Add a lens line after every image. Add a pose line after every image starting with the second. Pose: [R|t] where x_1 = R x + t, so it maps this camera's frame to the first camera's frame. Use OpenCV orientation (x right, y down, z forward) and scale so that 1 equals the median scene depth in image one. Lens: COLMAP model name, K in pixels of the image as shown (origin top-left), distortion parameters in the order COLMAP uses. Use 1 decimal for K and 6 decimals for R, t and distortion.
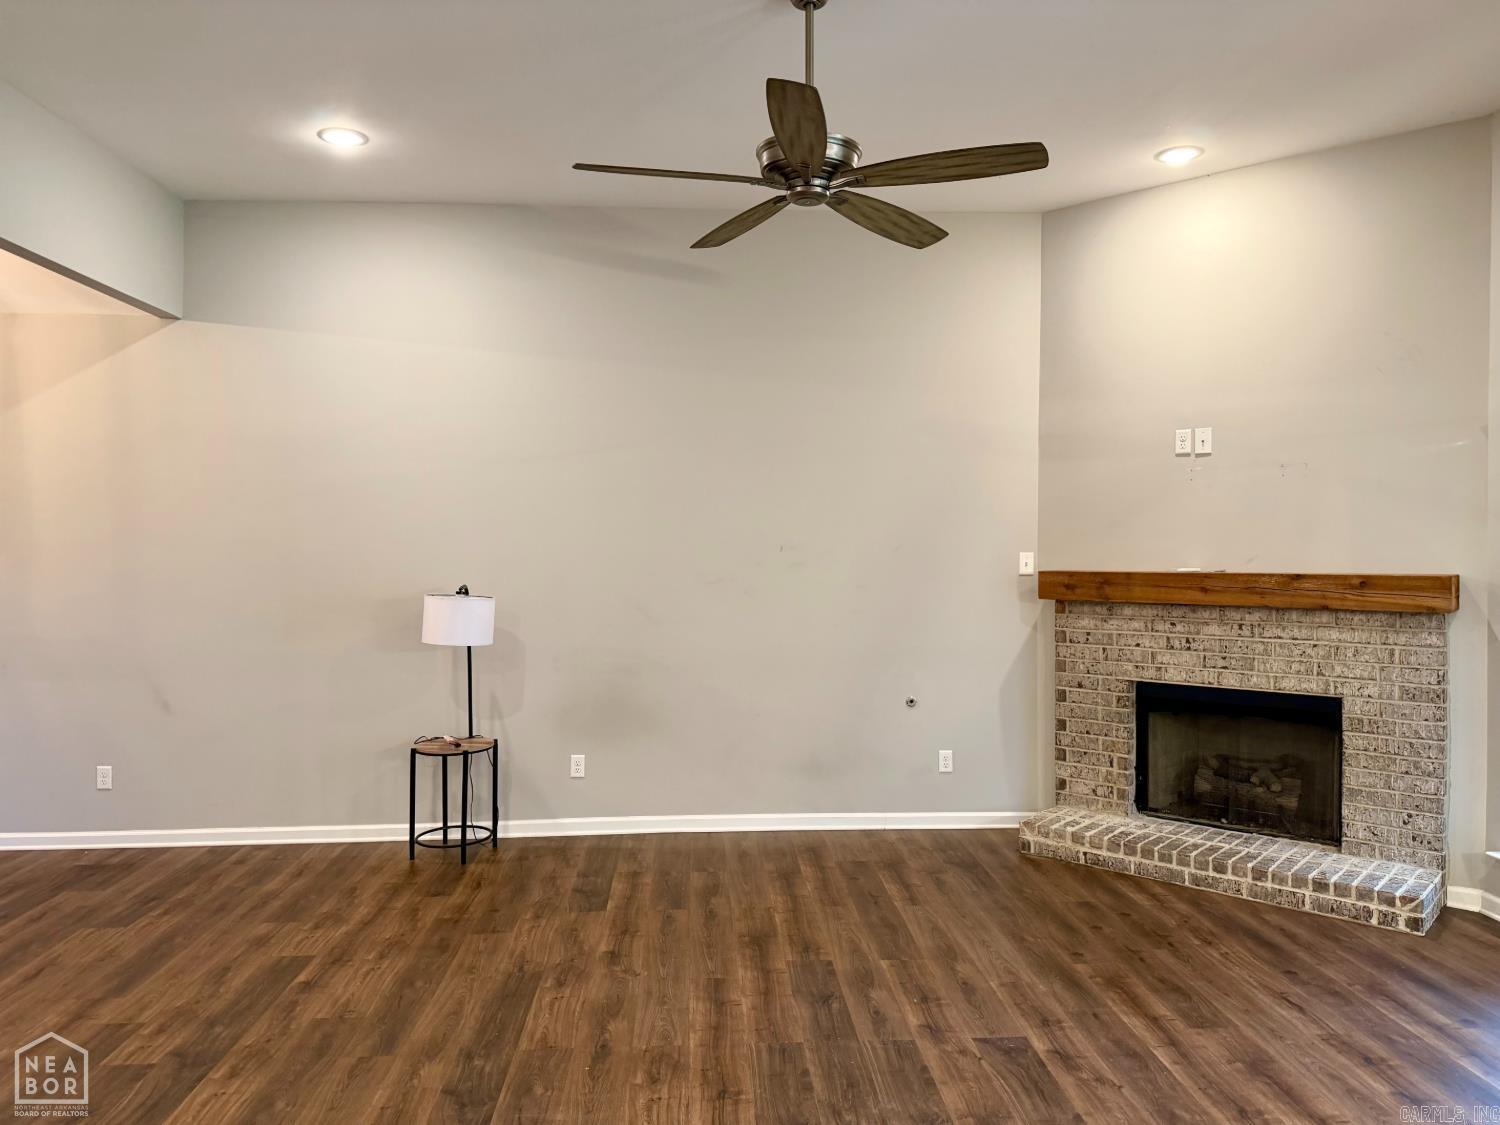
lens RADIAL K [[1034.9, 0, 752.7], [0, 1034.9, 563.8], [0, 0, 1]] dist [0.009204, -0.000617]
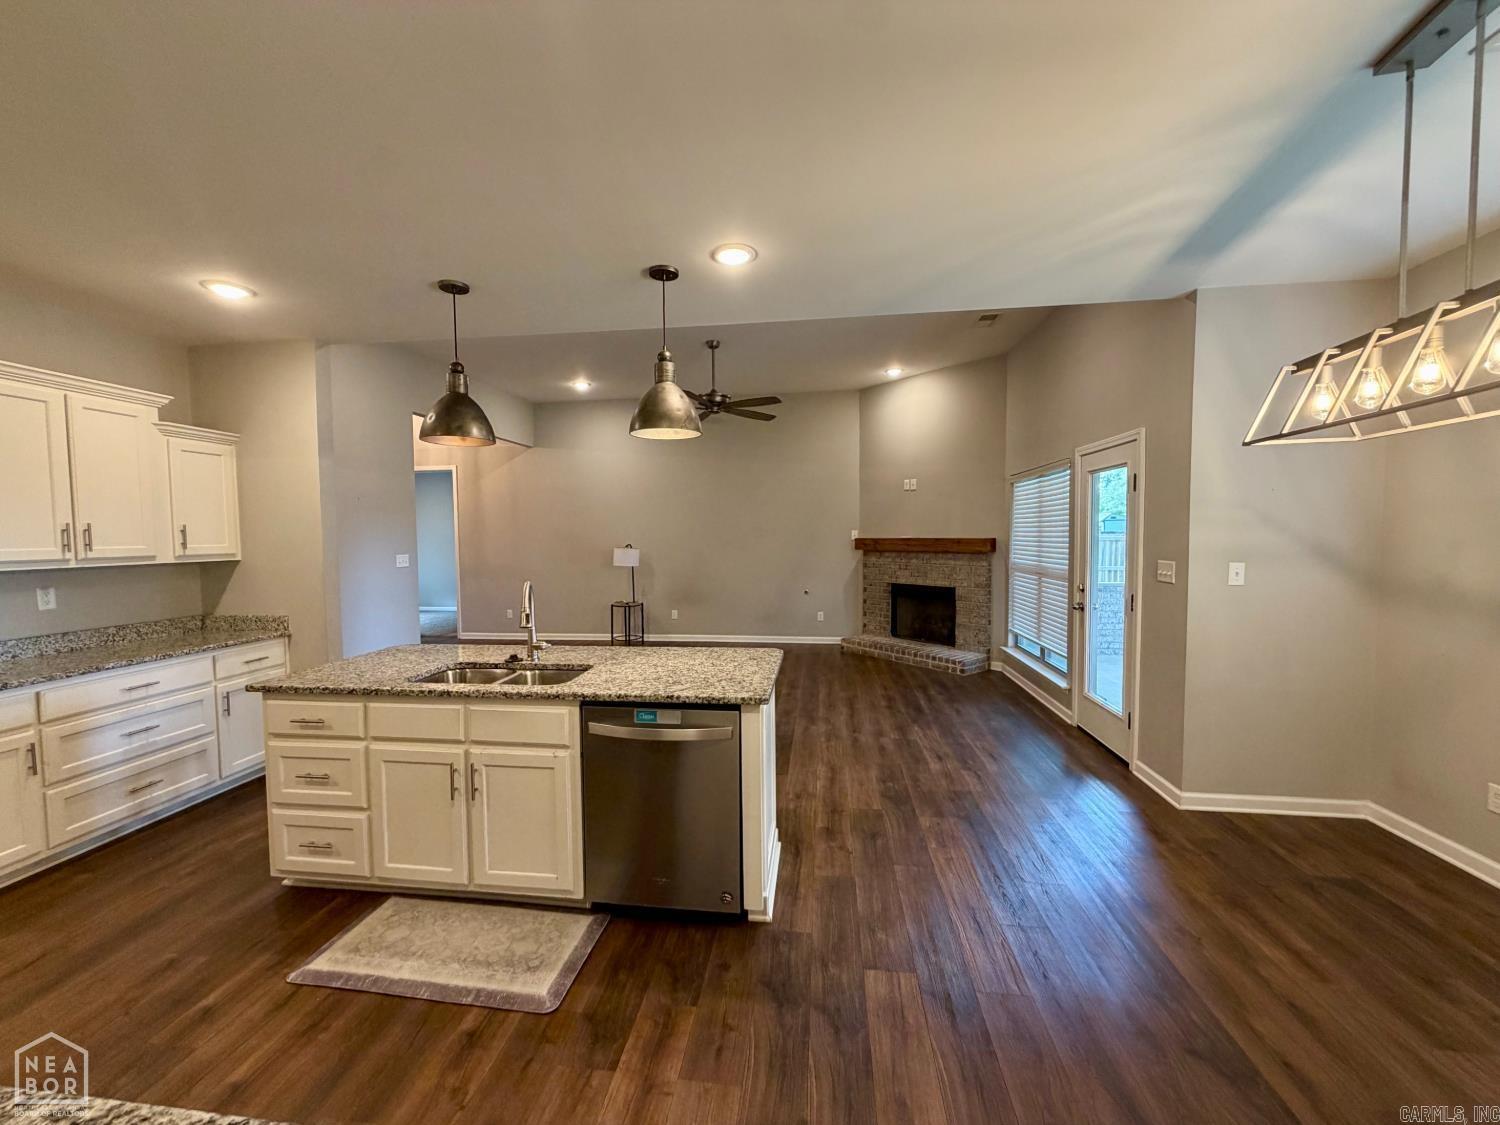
lens RADIAL K [[603.1, 0, 744.9], [0, 603.1, 561.0], [0, 0, 1]] dist [-0.001703, -0.000059]
pose [[0.980587, 0.003634, -0.196050, 0.333139], [0.002594, 0.999500, 0.031504, 0.016491], [0.196066, -0.031401, 0.980088, -0.492392]]
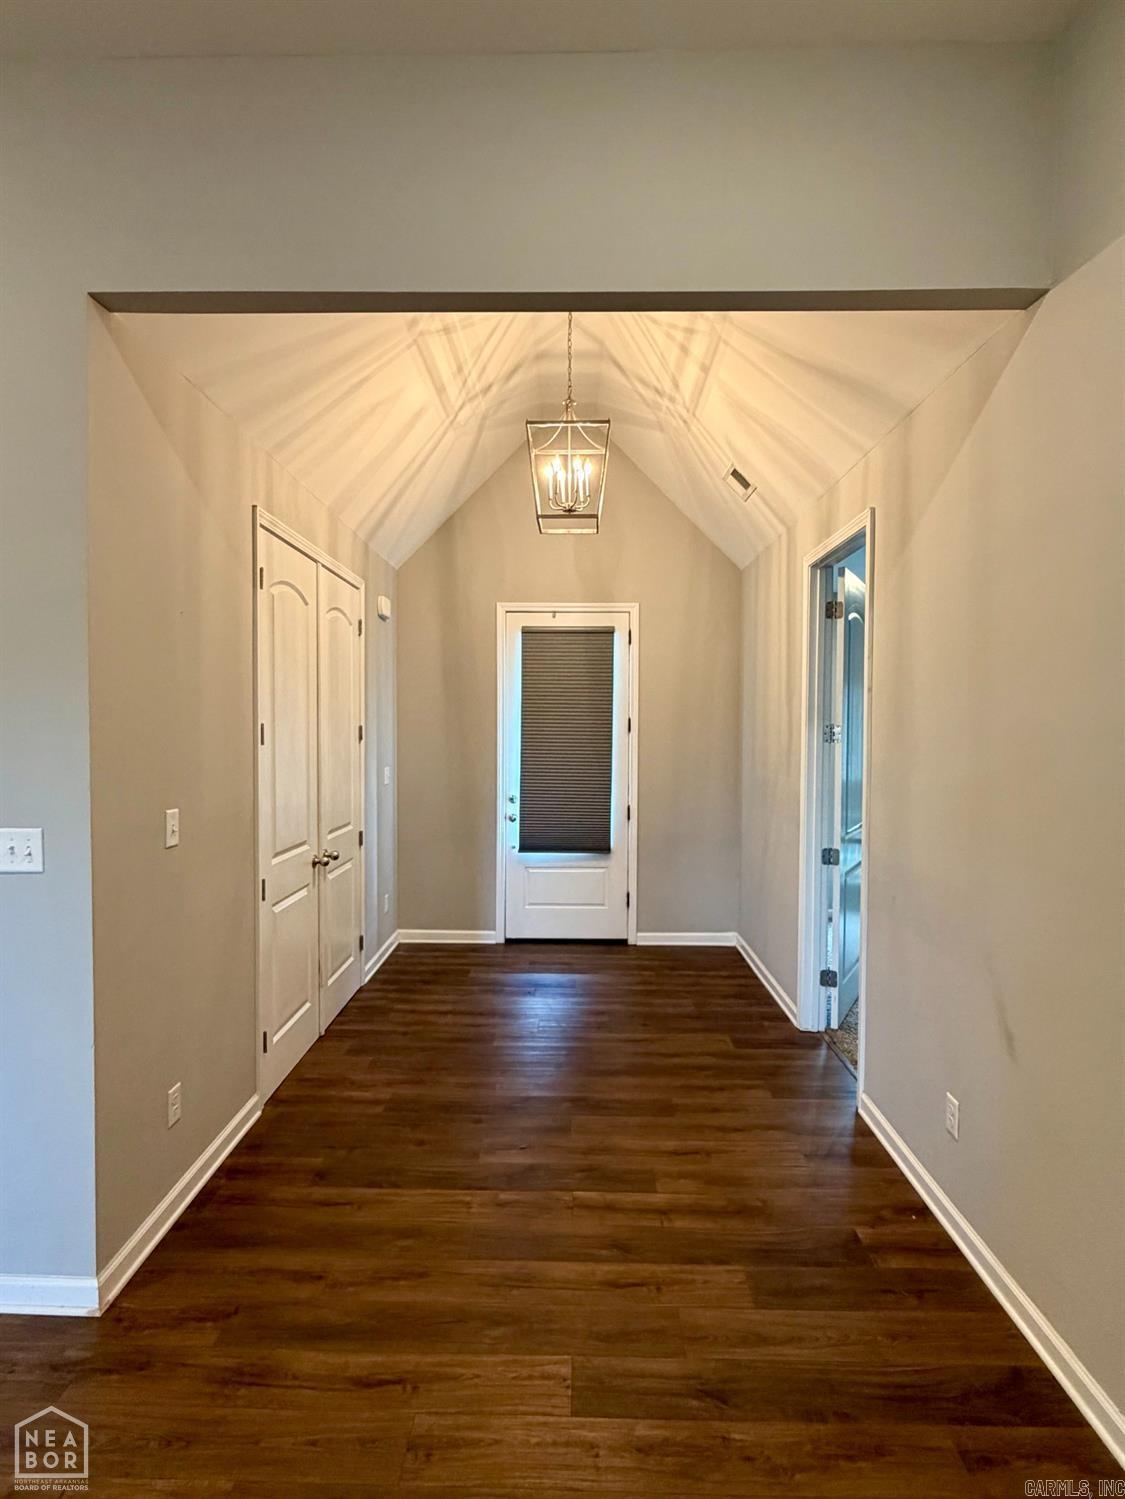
lens RADIAL K [[778.8, 0, 555.1], [0, 778.8, 745.1], [0, 0, 1]] dist [0.002566, 0.000298]
pose [[-0.098030, 0.021417, -0.994953, -0.155071], [-0.015397, 0.999616, 0.023035, -0.020735], [0.995064, 0.017578, -0.097662, 0.851629]]
